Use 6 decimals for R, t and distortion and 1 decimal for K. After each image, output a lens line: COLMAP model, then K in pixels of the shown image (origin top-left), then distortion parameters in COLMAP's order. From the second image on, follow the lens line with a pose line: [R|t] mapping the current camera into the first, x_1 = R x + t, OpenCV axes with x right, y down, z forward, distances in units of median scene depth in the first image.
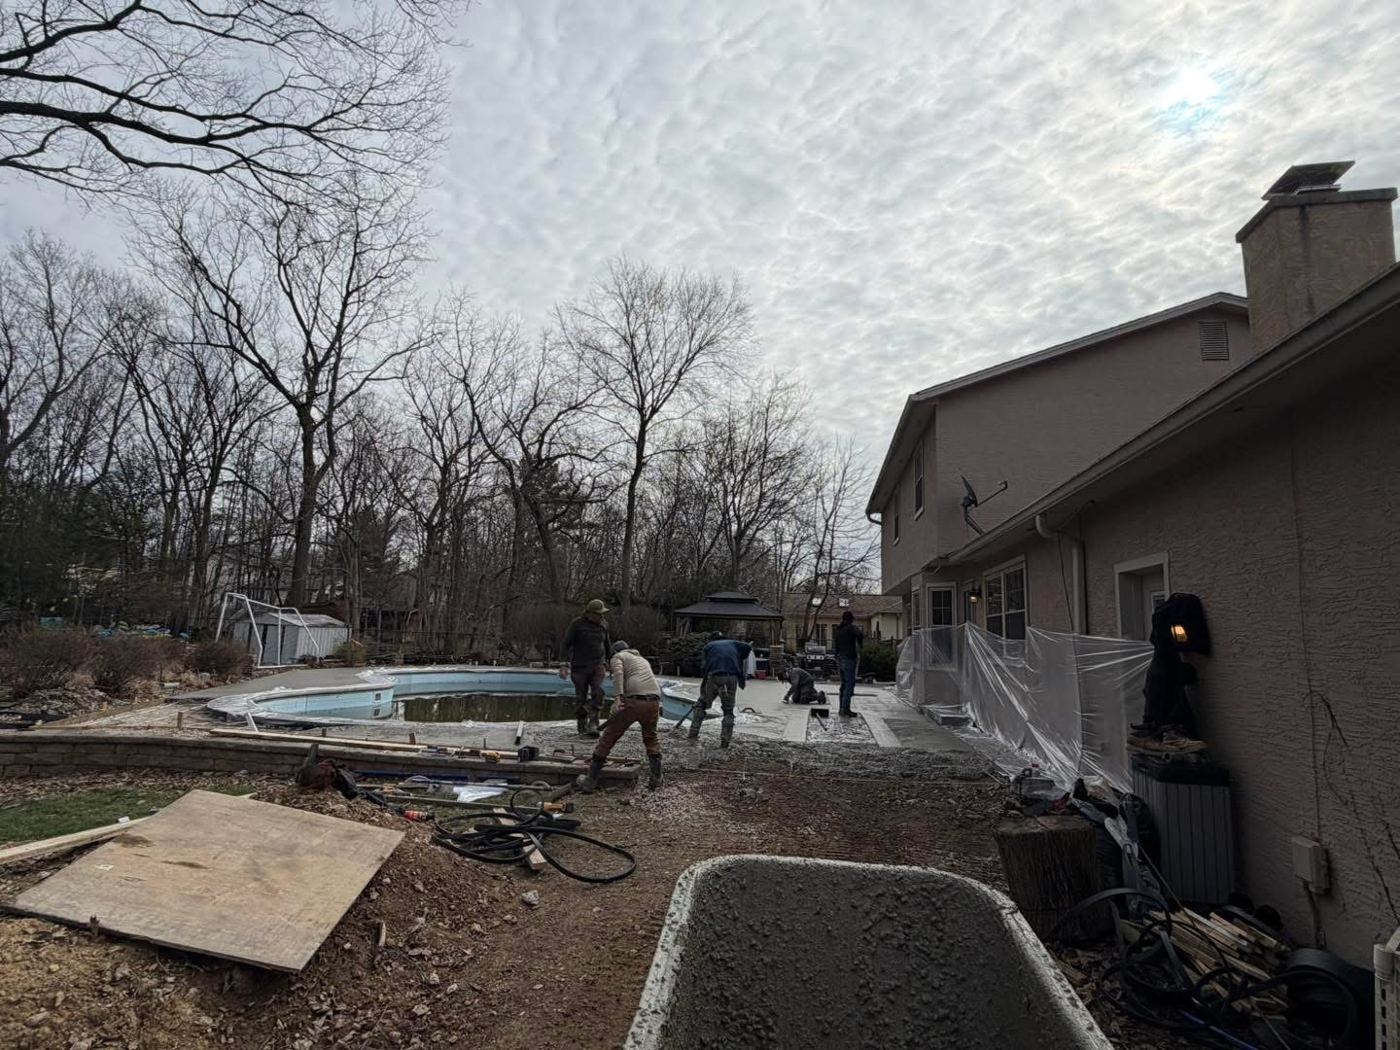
lens RADIAL K [[714.1, 0, 700.0], [0, 714.1, 525.0], [0, 0, 1]] dist [0.001093, -0.000444]
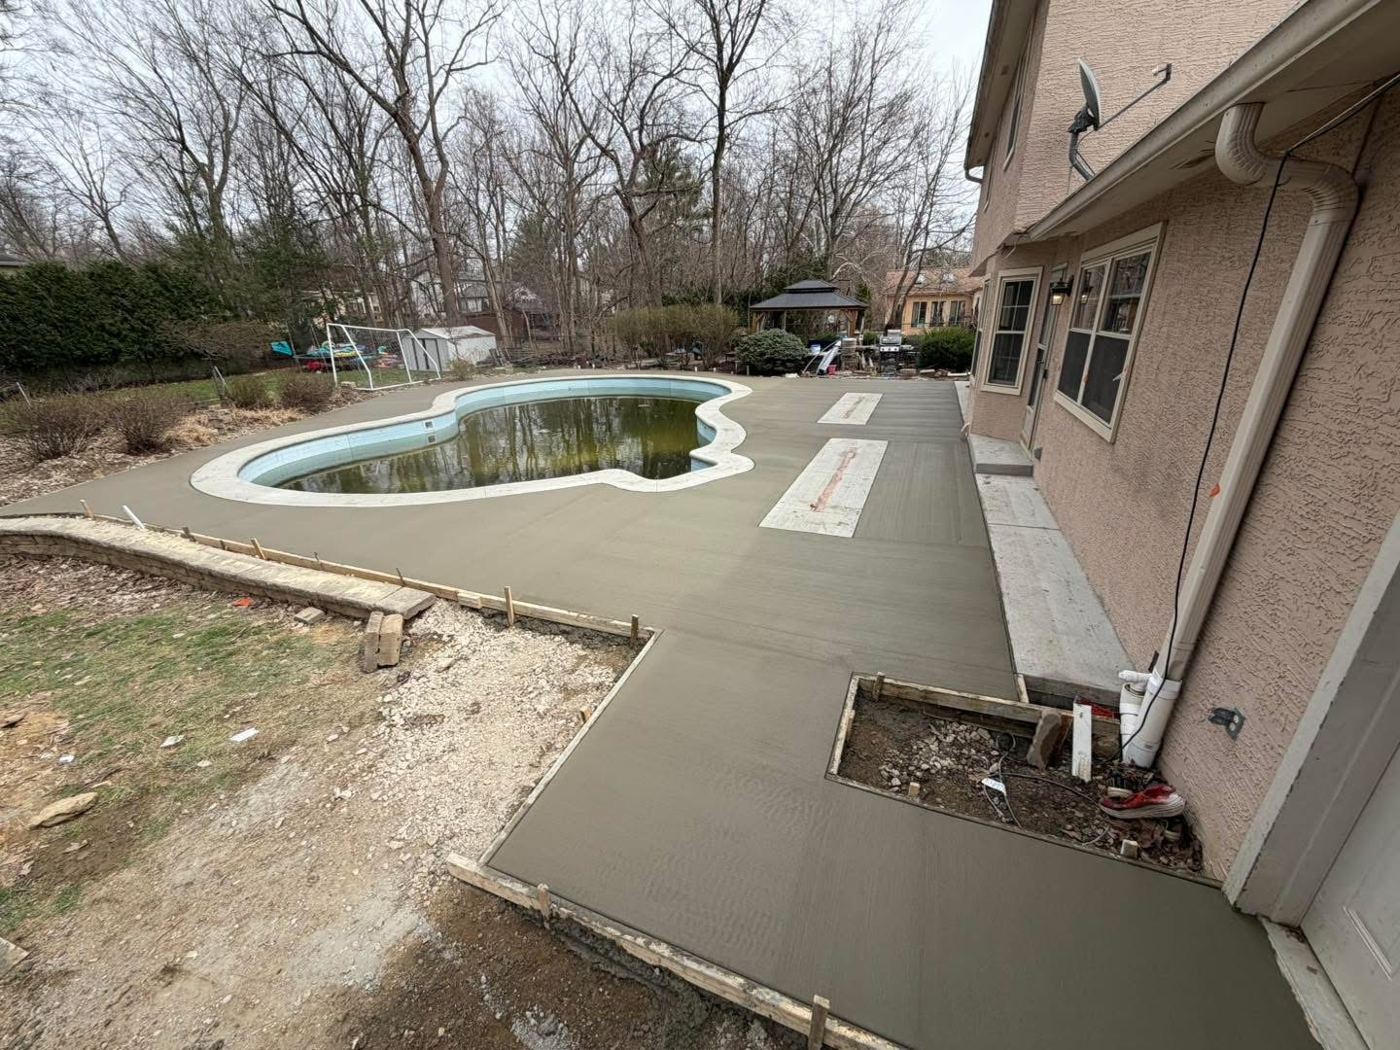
lens RADIAL K [[549.4, 0, 700.0], [0, 549.4, 525.0], [0, 0, 1]] dist [-0.000993, -0.000264]
pose [[0.973082, 0.024126, -0.229193, 0.080867], [0.093514, 0.867616, 0.488362, 0.002170], [0.210634, -0.496649, 0.842005, 0.174895]]
